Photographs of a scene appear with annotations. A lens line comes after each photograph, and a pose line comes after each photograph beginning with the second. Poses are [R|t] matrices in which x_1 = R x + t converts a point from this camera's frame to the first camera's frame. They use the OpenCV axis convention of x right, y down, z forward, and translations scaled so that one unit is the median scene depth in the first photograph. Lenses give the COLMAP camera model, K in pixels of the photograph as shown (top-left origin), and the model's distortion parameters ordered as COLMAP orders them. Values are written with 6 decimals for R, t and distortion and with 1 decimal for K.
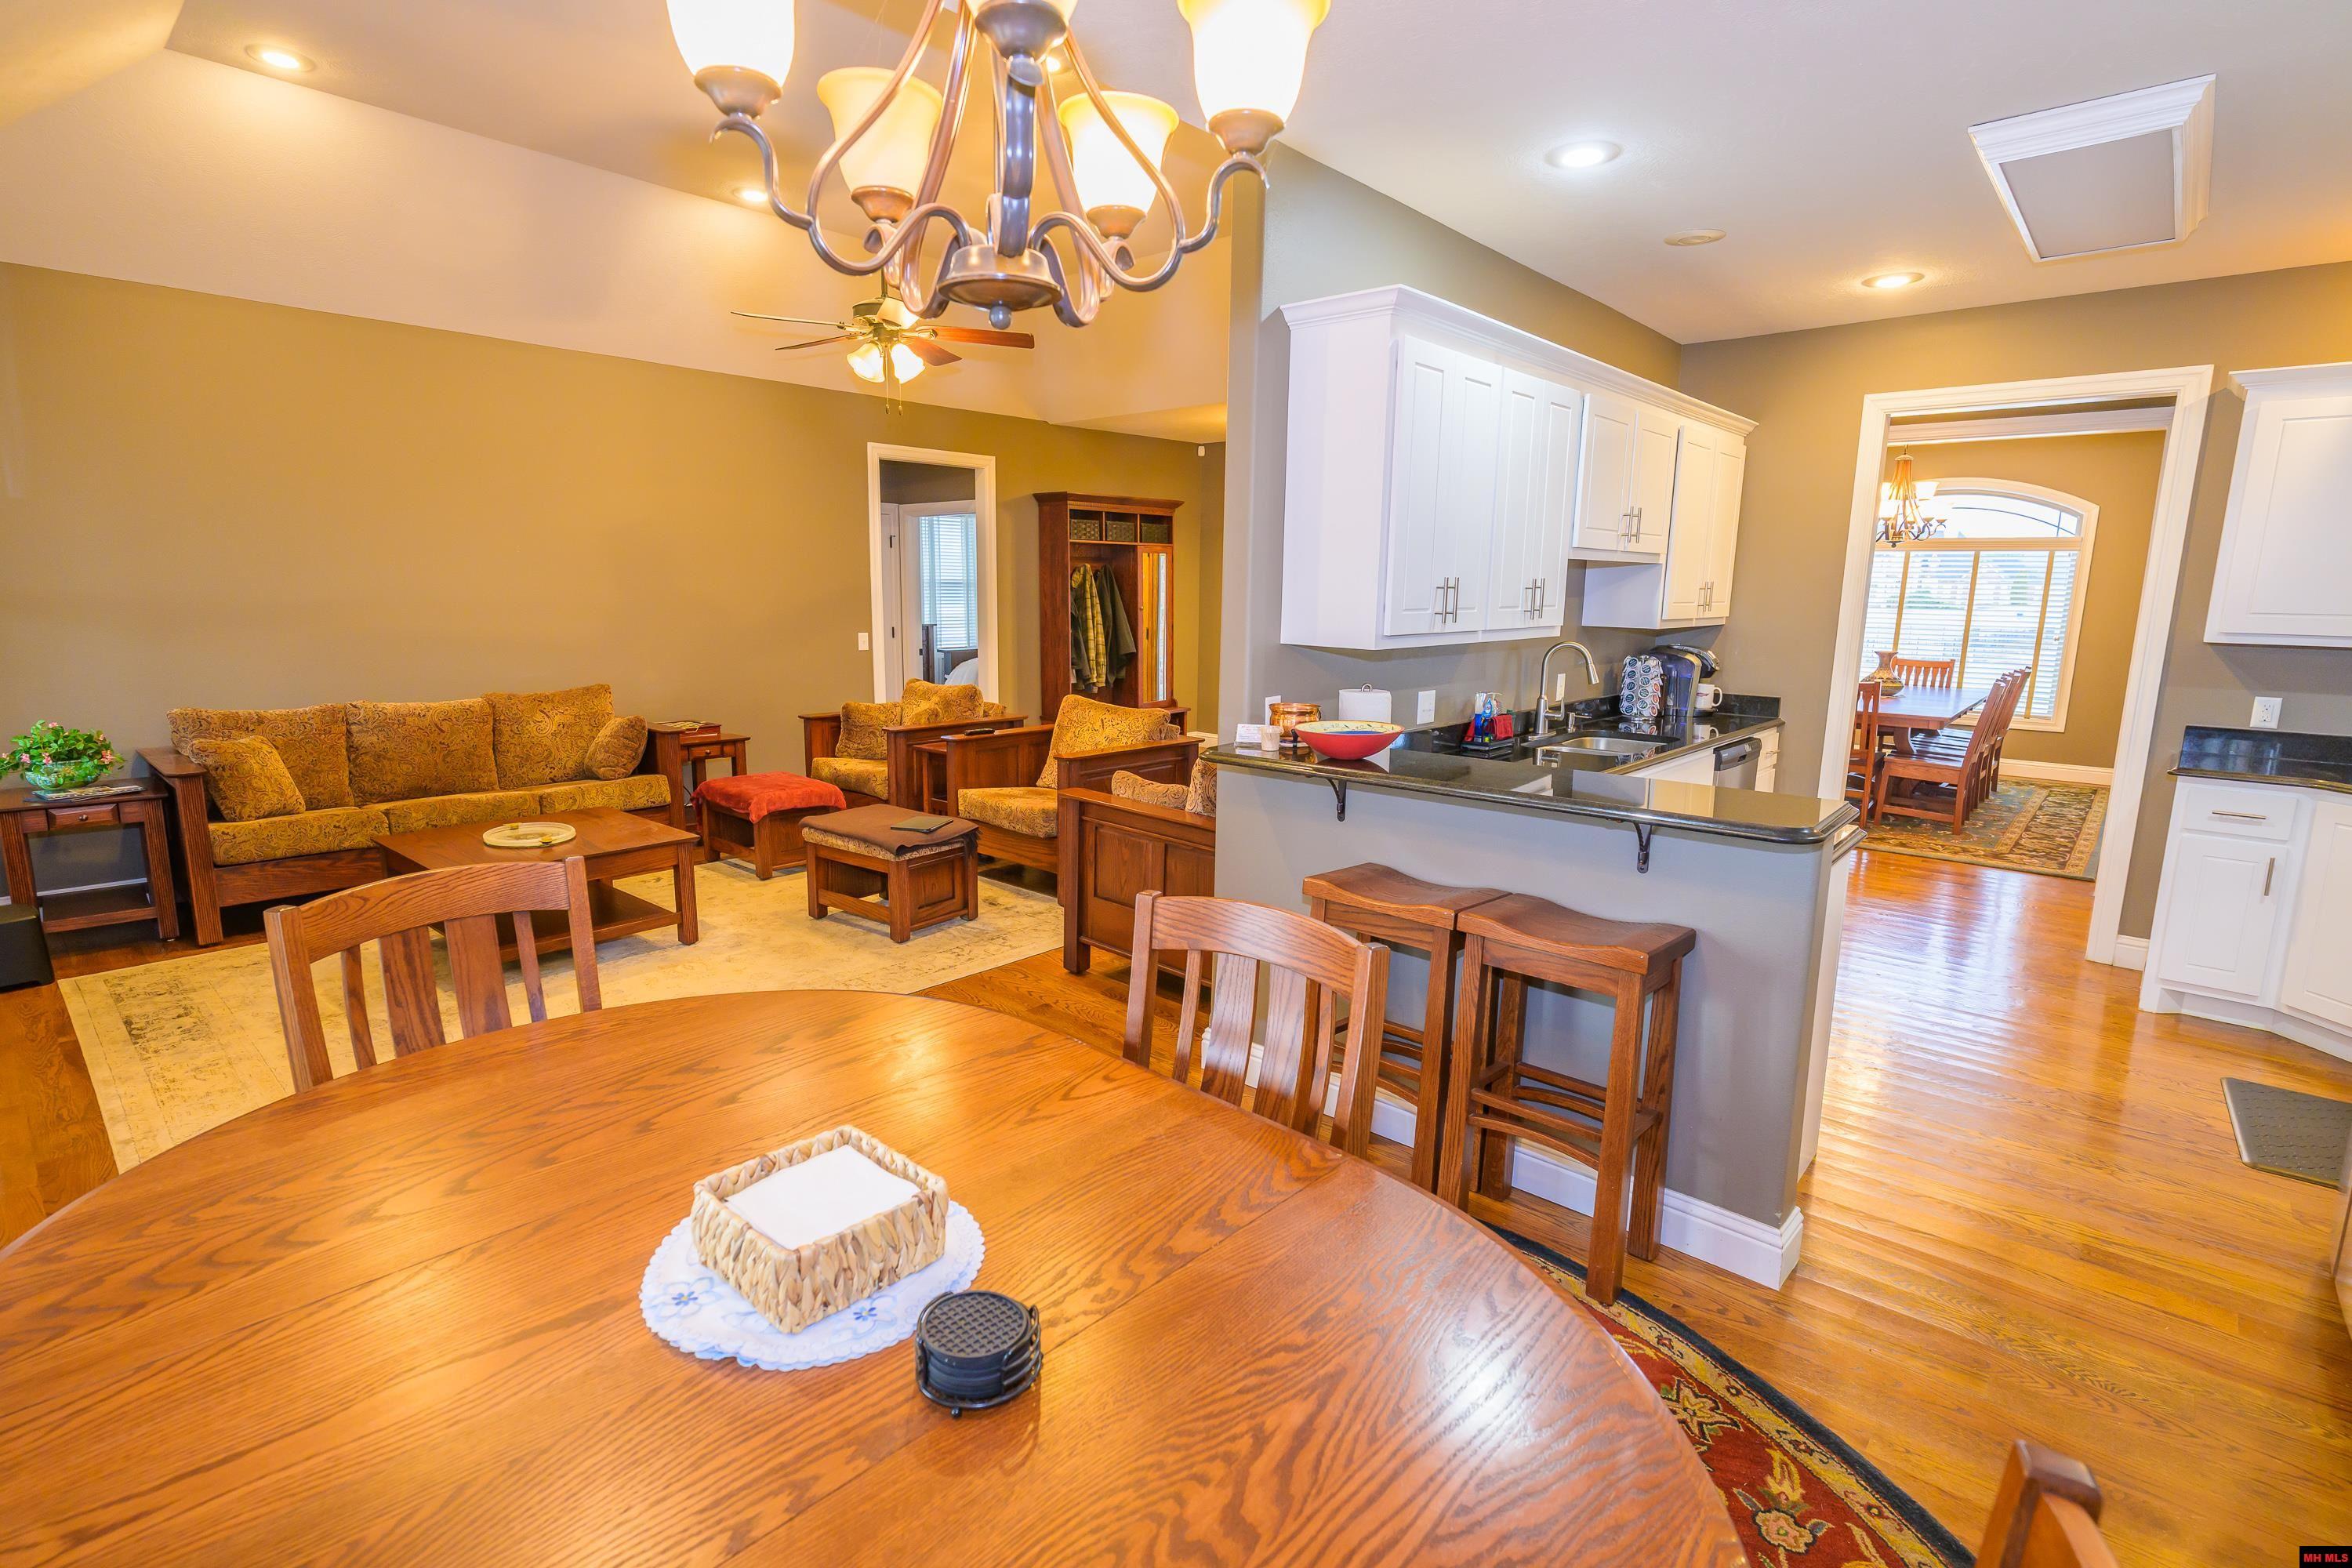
lens RADIAL K [[1098.6, 0, 1168.2], [0, 1098.6, 779.2], [0, 0, 1]] dist [0.004865, 0.000068]
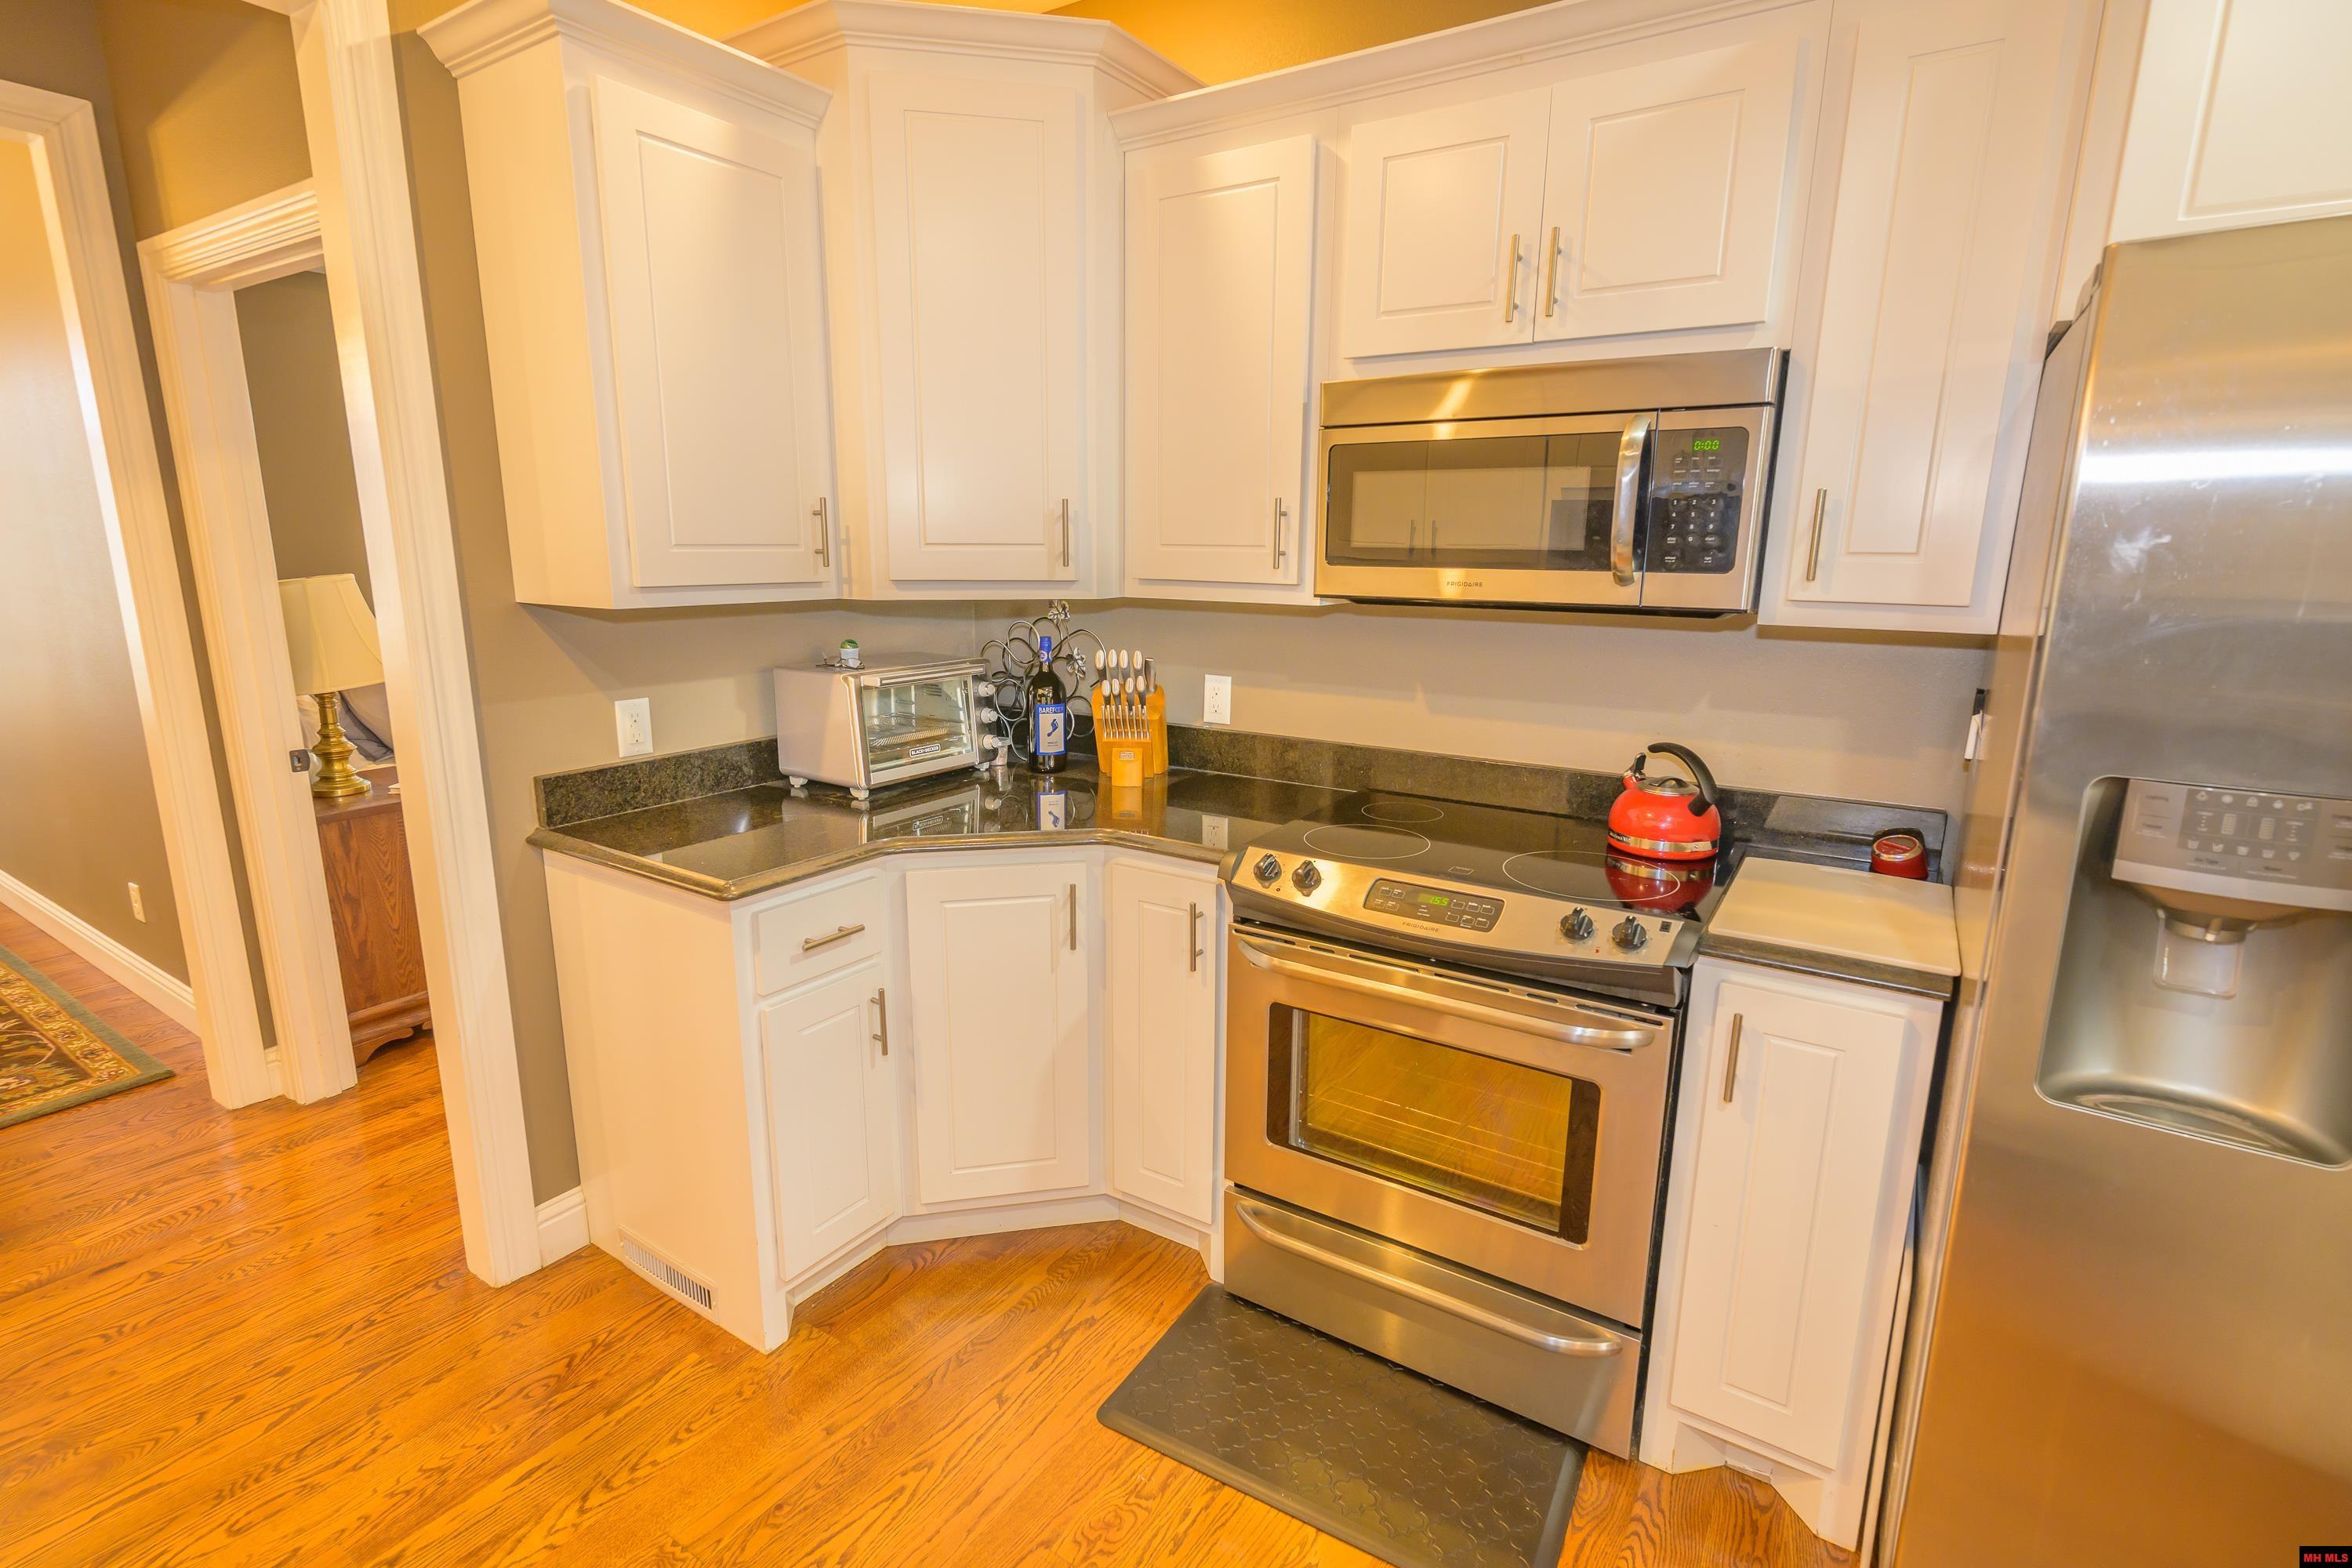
lens RADIAL K [[1113.6, 0, 1161.0], [0, 1113.6, 777.1], [0, 0, 1]] dist [-0.002550, 0.000734]
pose [[-0.149854, -0.213824, 0.965310, 0.358233], [0.162857, 0.957660, 0.237411, -0.107792], [-0.975203, 0.192785, -0.108686, 0.697715]]
